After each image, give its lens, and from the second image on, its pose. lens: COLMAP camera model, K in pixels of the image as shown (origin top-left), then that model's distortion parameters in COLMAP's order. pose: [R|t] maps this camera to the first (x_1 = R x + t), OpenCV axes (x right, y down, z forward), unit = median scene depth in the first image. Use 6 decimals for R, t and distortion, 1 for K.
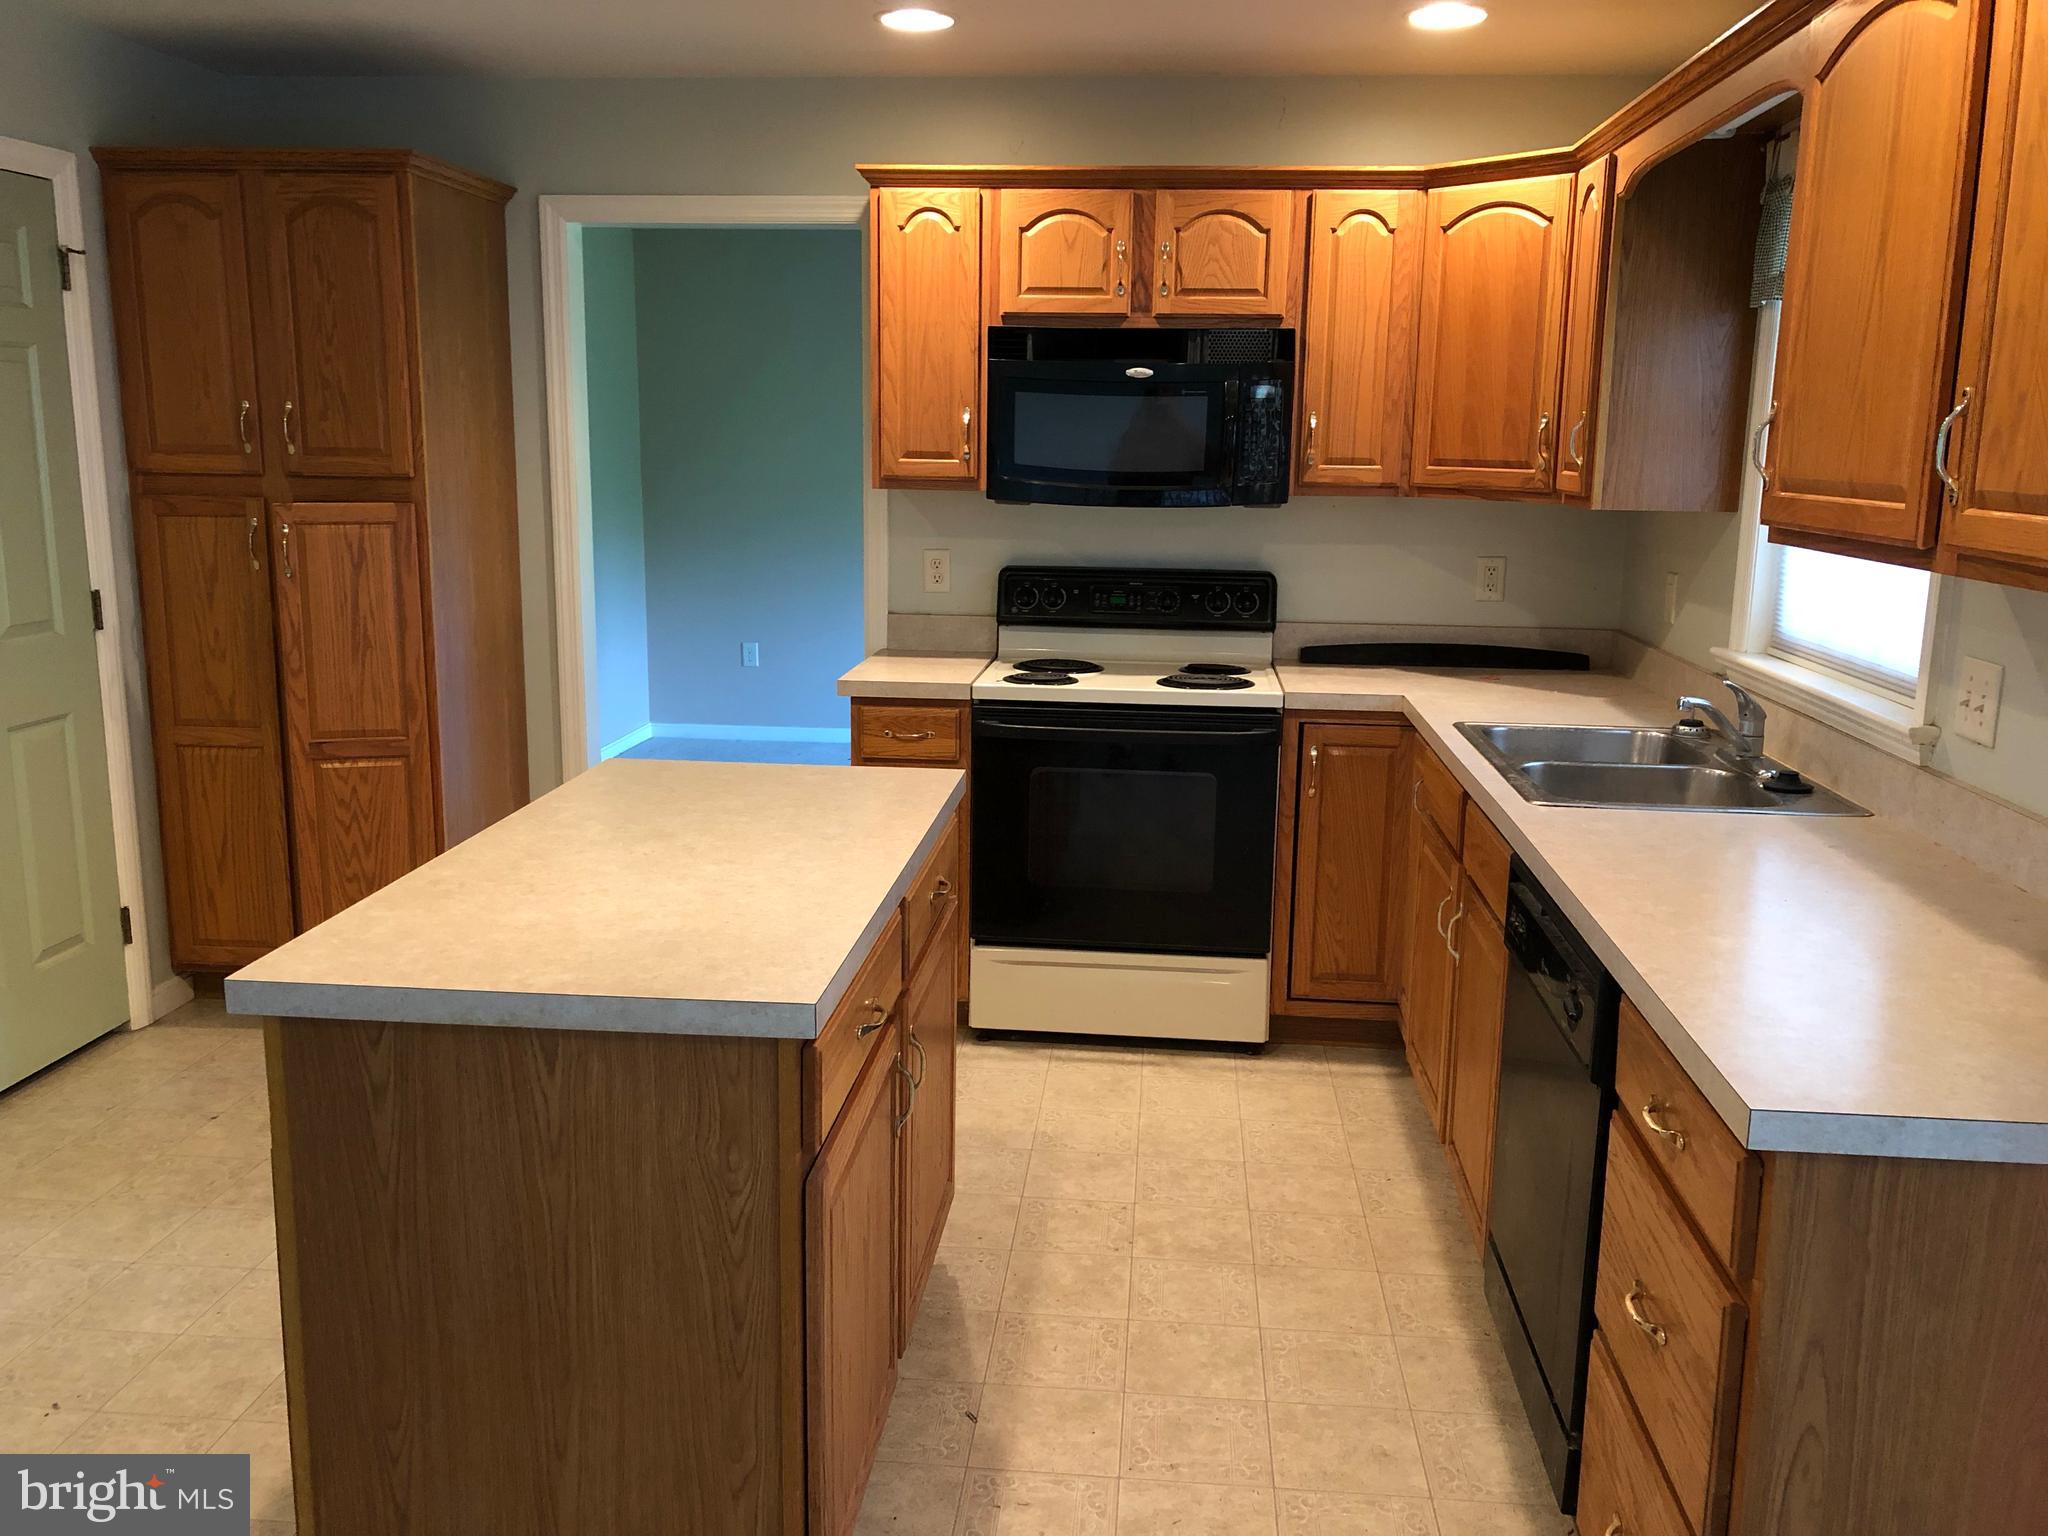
lens RADIAL K [[1684.0, 0, 1022.7], [0, 1684.0, 757.0], [0, 0, 1]] dist [0.032639, -0.029021]
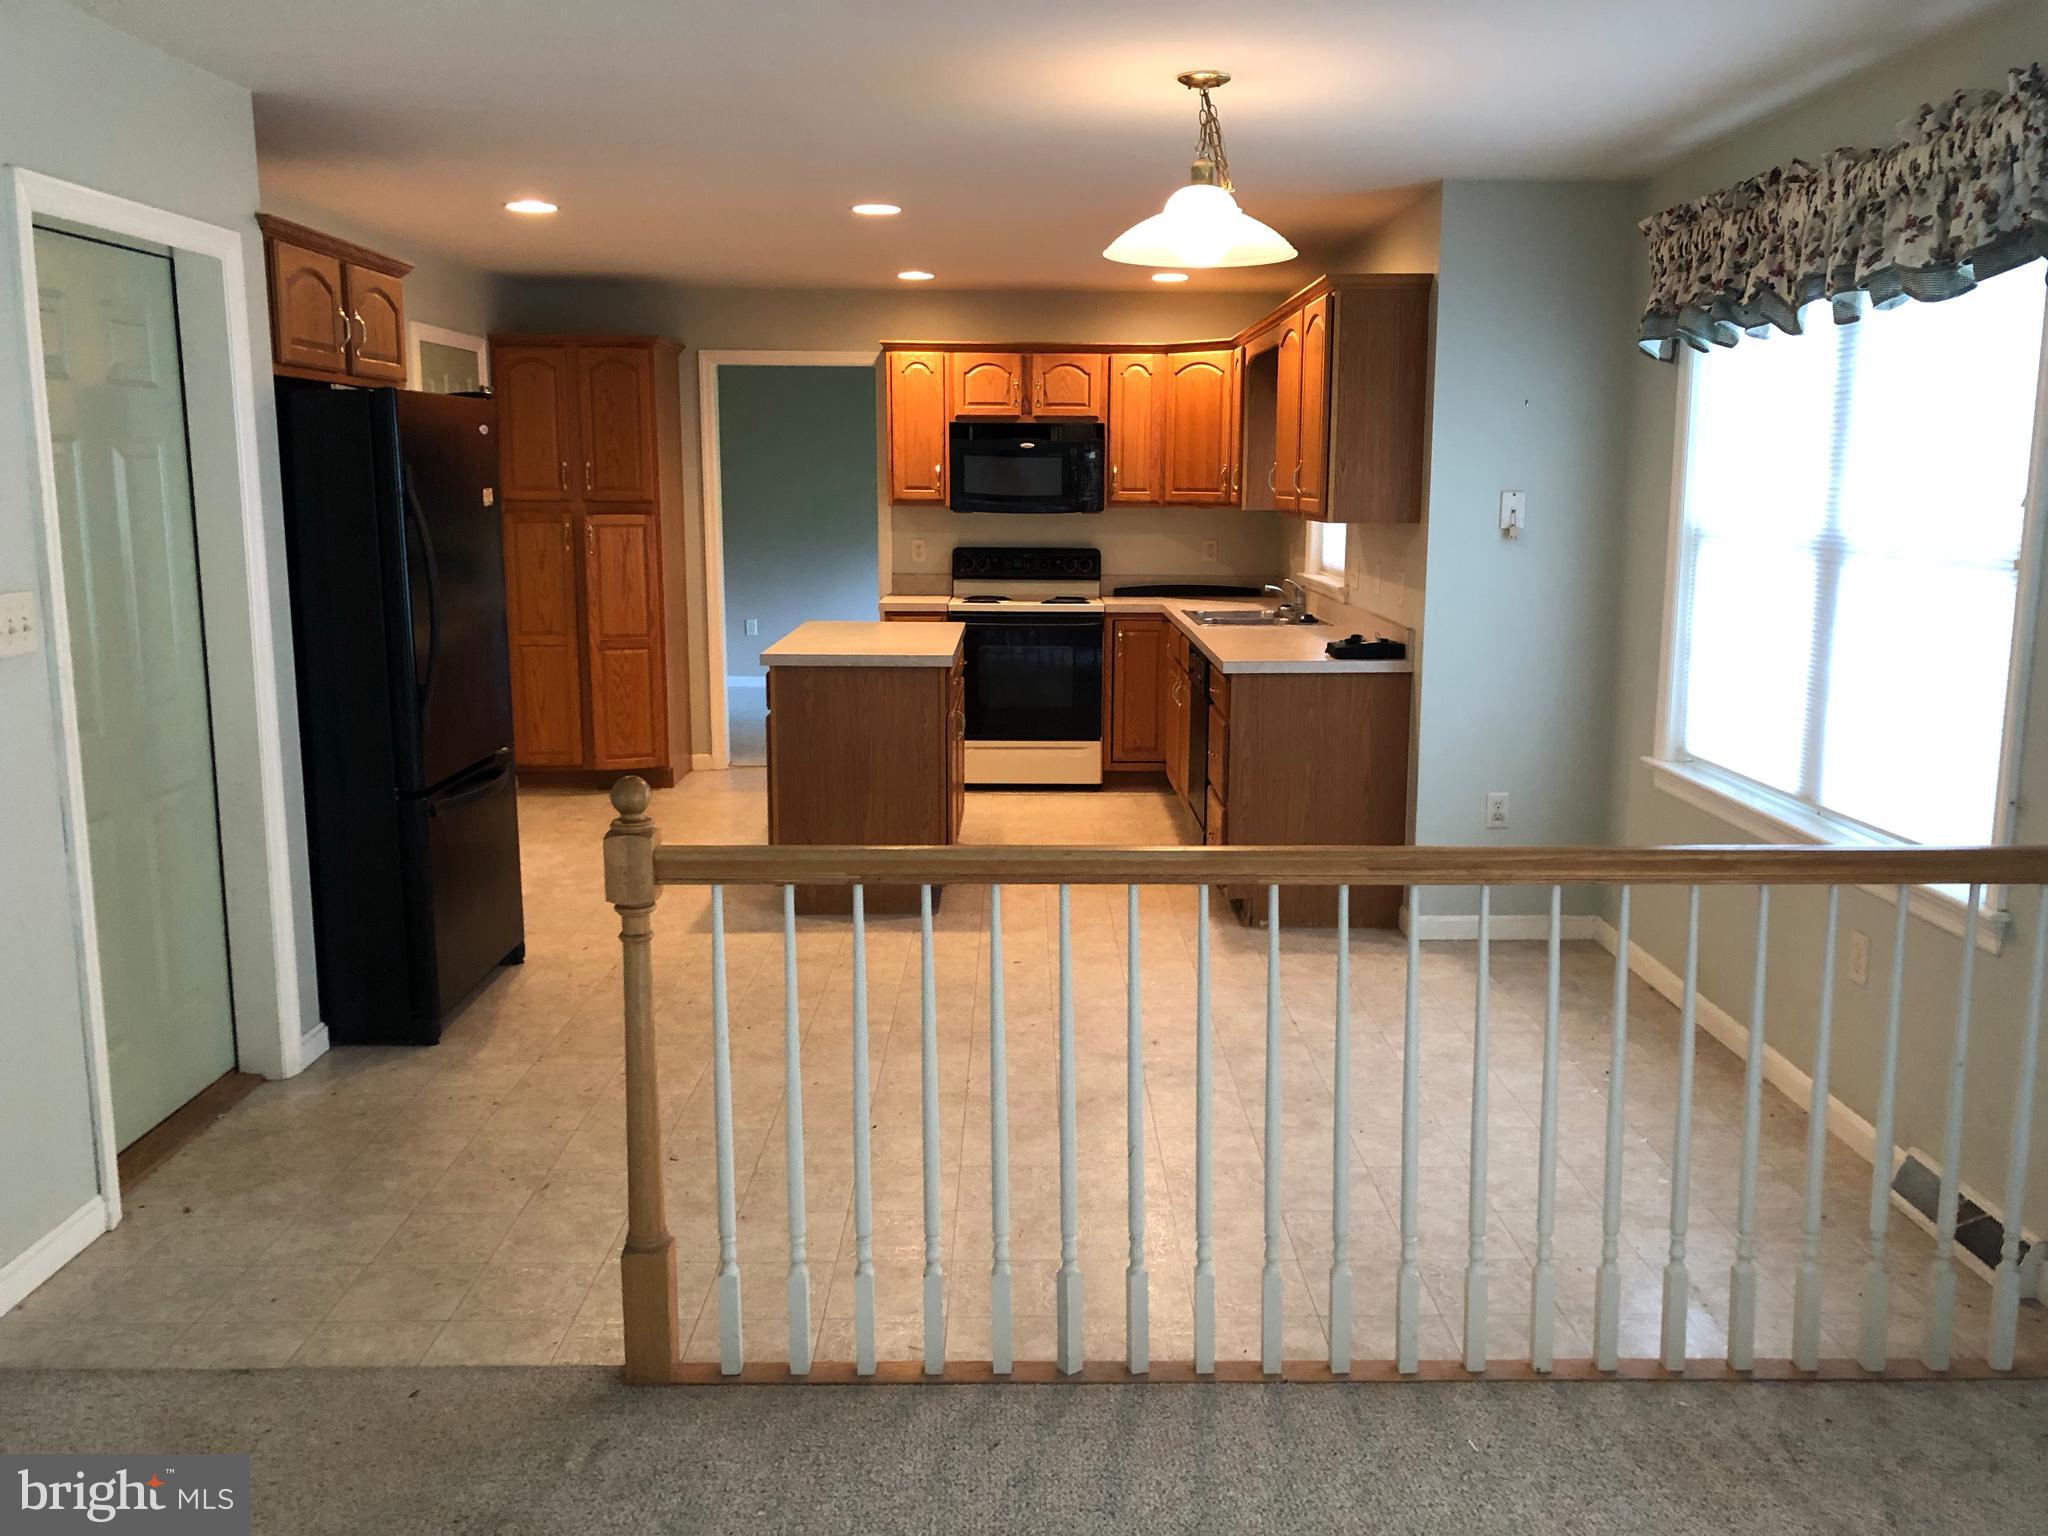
lens RADIAL K [[1684.0, 0, 1066.5], [0, 1684.0, 754.2], [0, 0, 1]] dist [0.032639, -0.029021]
pose [[0.992794, -0.026591, 0.116845, -0.124991], [0.029646, 0.999261, -0.024485, 0.182539], [-0.116108, 0.027773, 0.992848, -0.951681]]
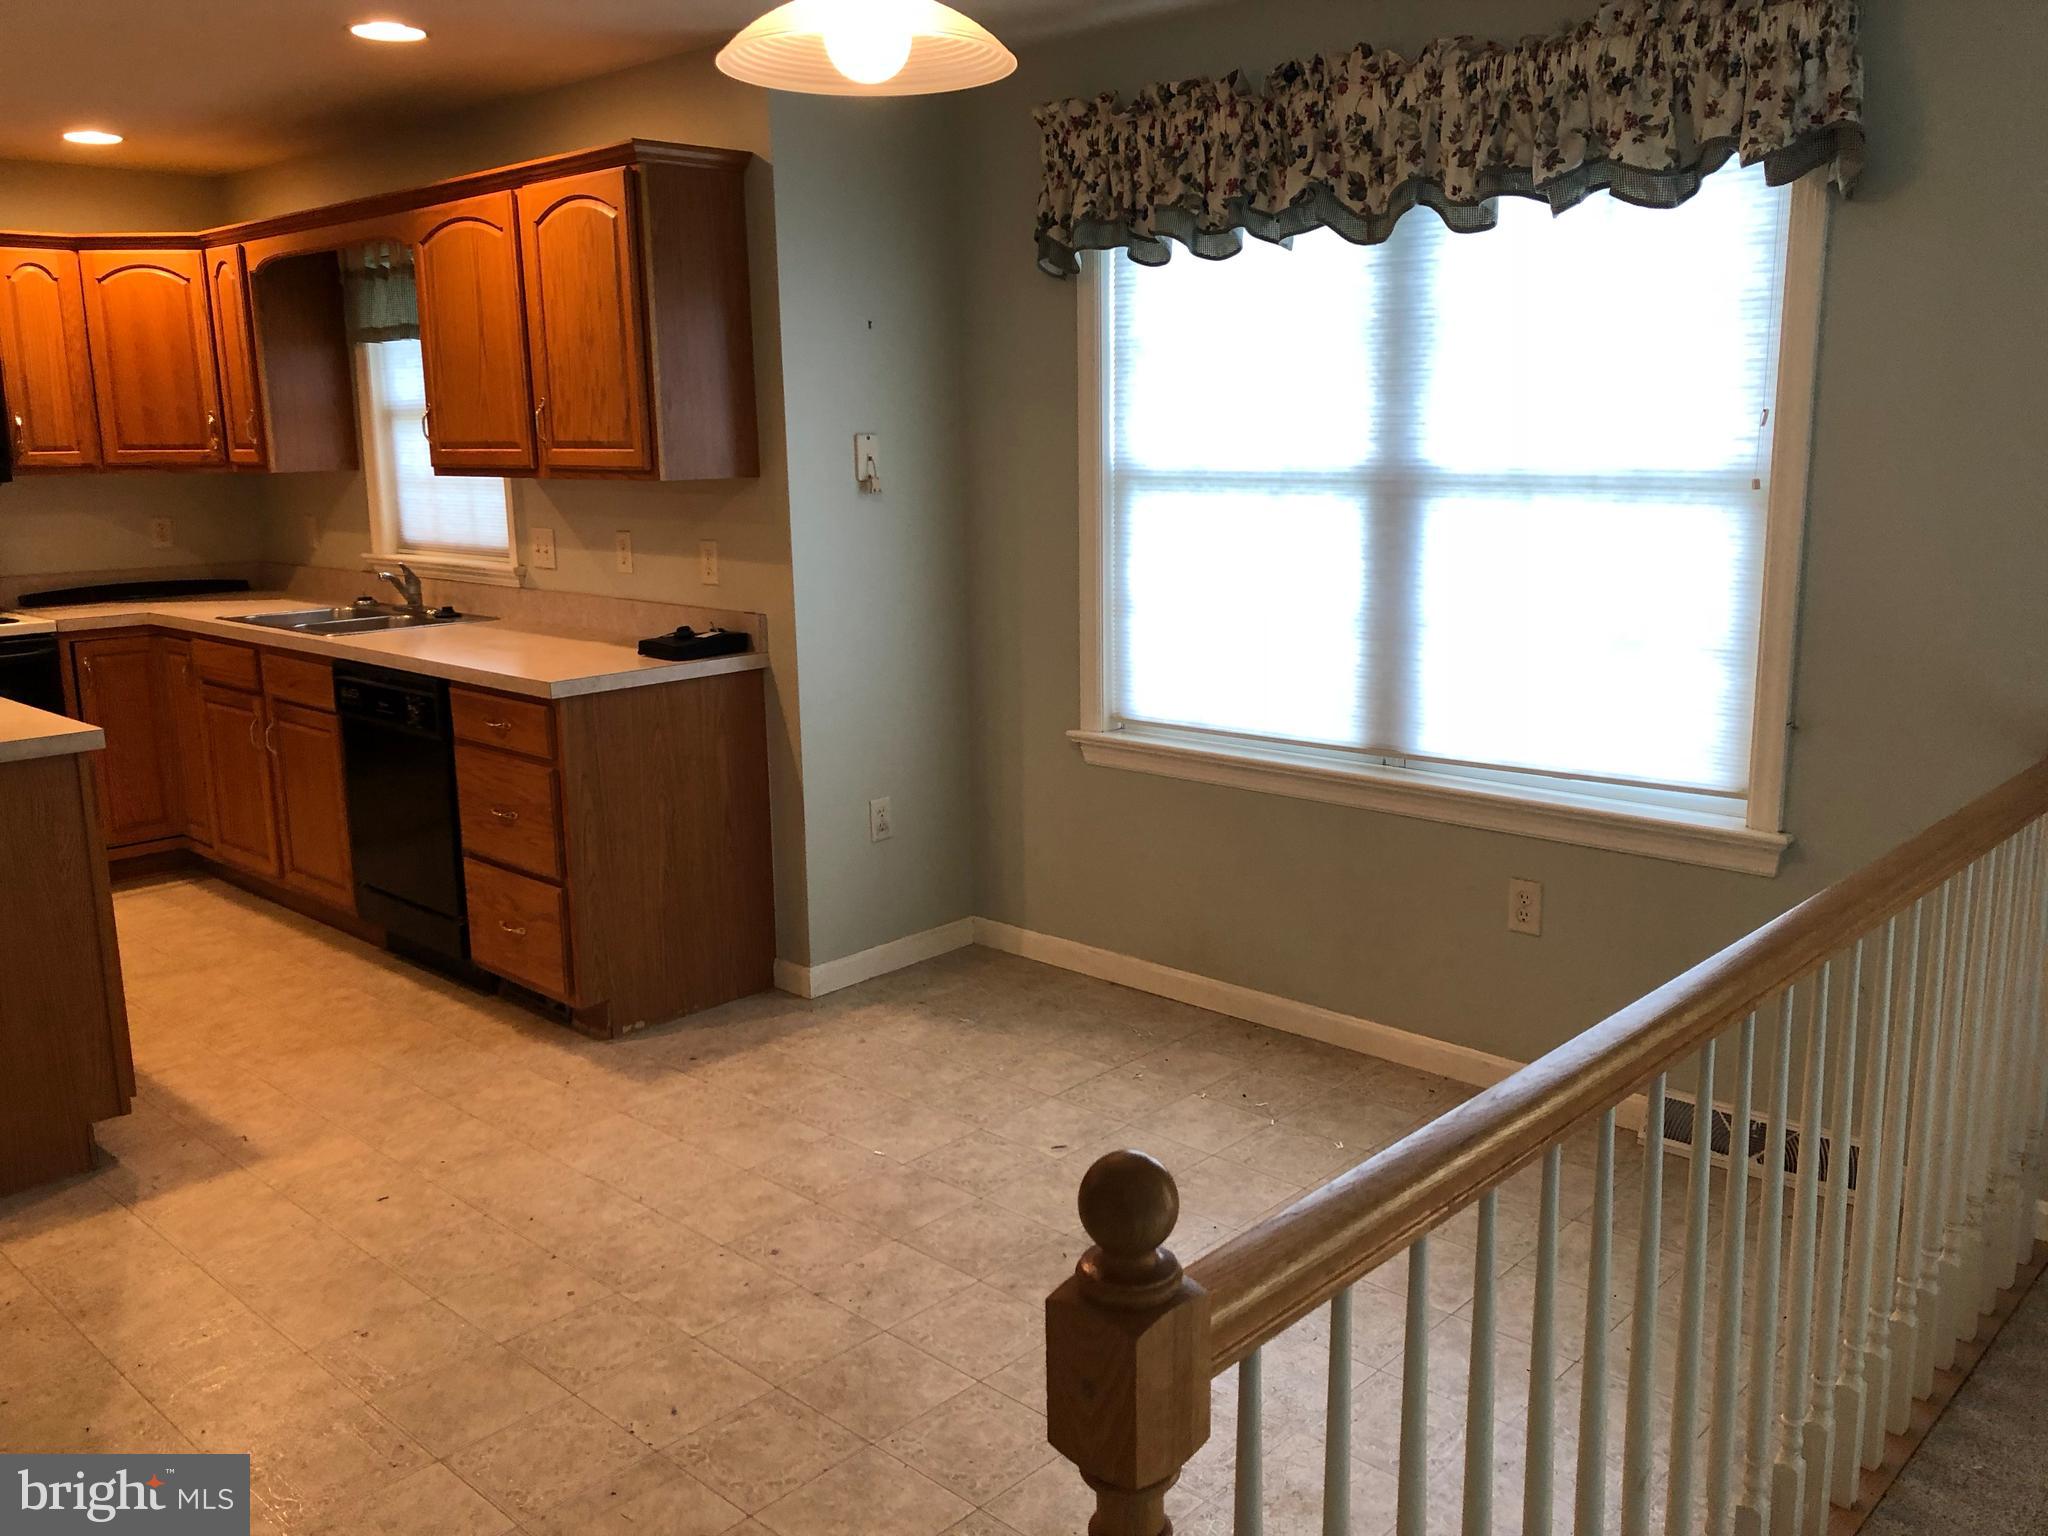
lens RADIAL K [[1684.0, 0, 1042.0], [0, 1684.0, 759.6], [0, 0, 1]] dist [0.032639, -0.029021]
pose [[0.611489, -0.178020, 0.770967, -0.415547], [0.173889, 0.980776, 0.088547, 0.085146], [-0.771910, 0.079917, 0.630689, -0.442070]]
